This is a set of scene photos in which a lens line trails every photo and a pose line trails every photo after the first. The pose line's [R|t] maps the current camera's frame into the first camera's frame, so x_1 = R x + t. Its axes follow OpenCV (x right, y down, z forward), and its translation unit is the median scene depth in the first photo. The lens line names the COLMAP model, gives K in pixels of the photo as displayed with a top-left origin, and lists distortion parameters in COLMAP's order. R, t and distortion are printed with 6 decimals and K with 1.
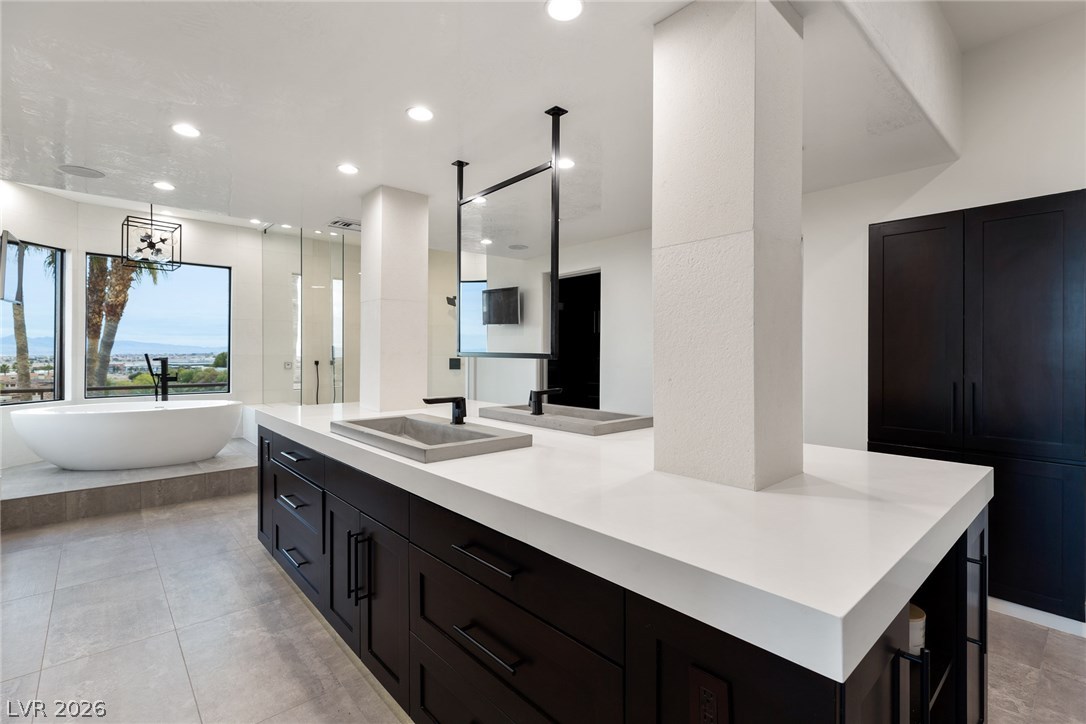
lens RADIAL K [[502.8, 0, 540.4], [0, 502.8, 353.0], [0, 0, 1]] dist [0.001649, 0.000009]
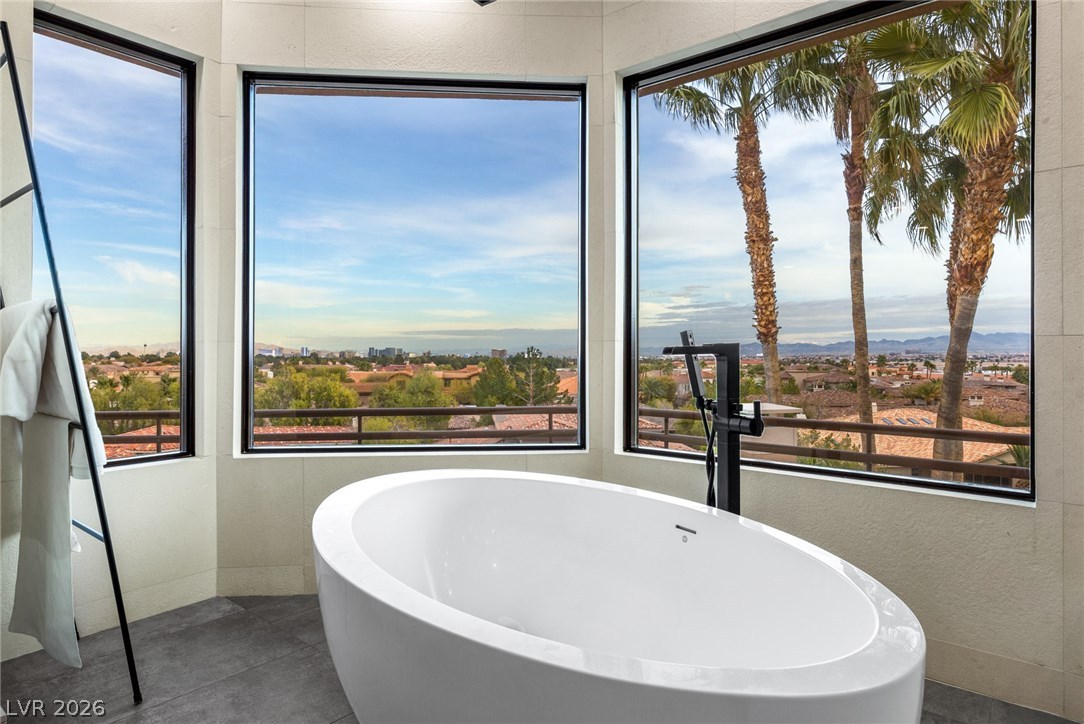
lens RADIAL K [[628.1, 0, 541.2], [0, 628.1, 349.5], [0, 0, 1]] dist [0.002114, 0.000429]
pose [[0.158161, -0.003835, -0.987406, -0.604171], [0.000709, 0.999993, -0.003770, 0.018577], [0.987413, -0.000104, 0.158163, 1.190546]]
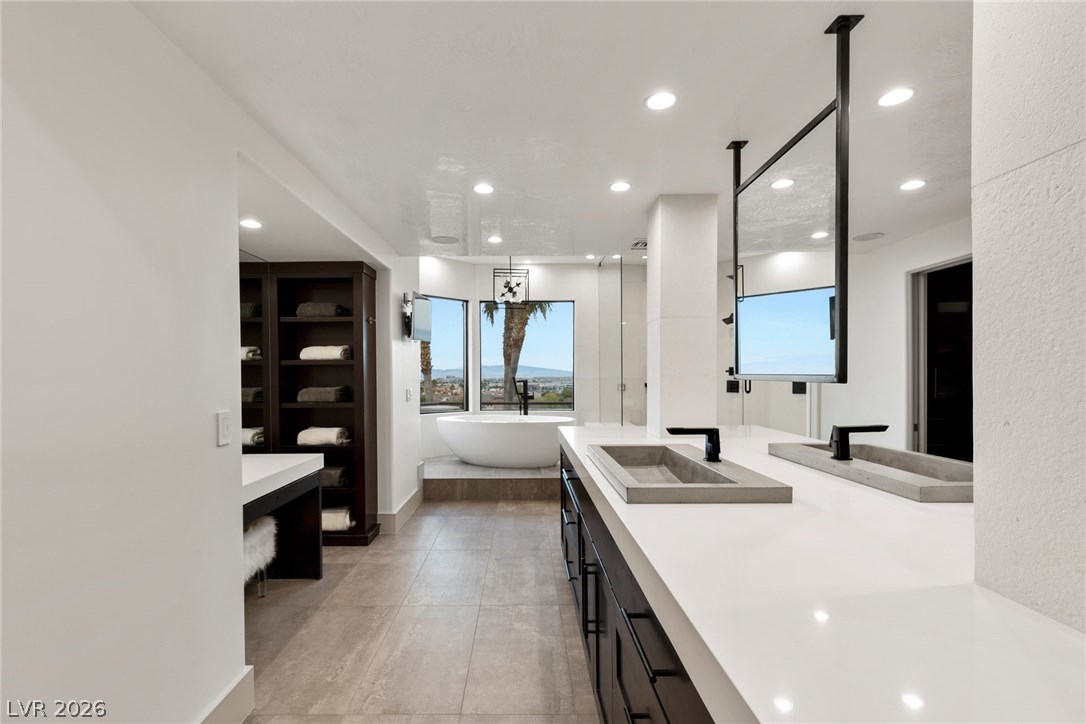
lens RADIAL K [[505.2, 0, 518.1], [0, 505.2, 381.6], [0, 0, 1]] dist [0.001855, -0.000680]
pose [[0.741577, 0.002577, -0.670863, 0.095496], [0.006223, 0.999923, 0.010721, -0.000173], [0.670839, -0.012125, 0.741504, 0.103126]]
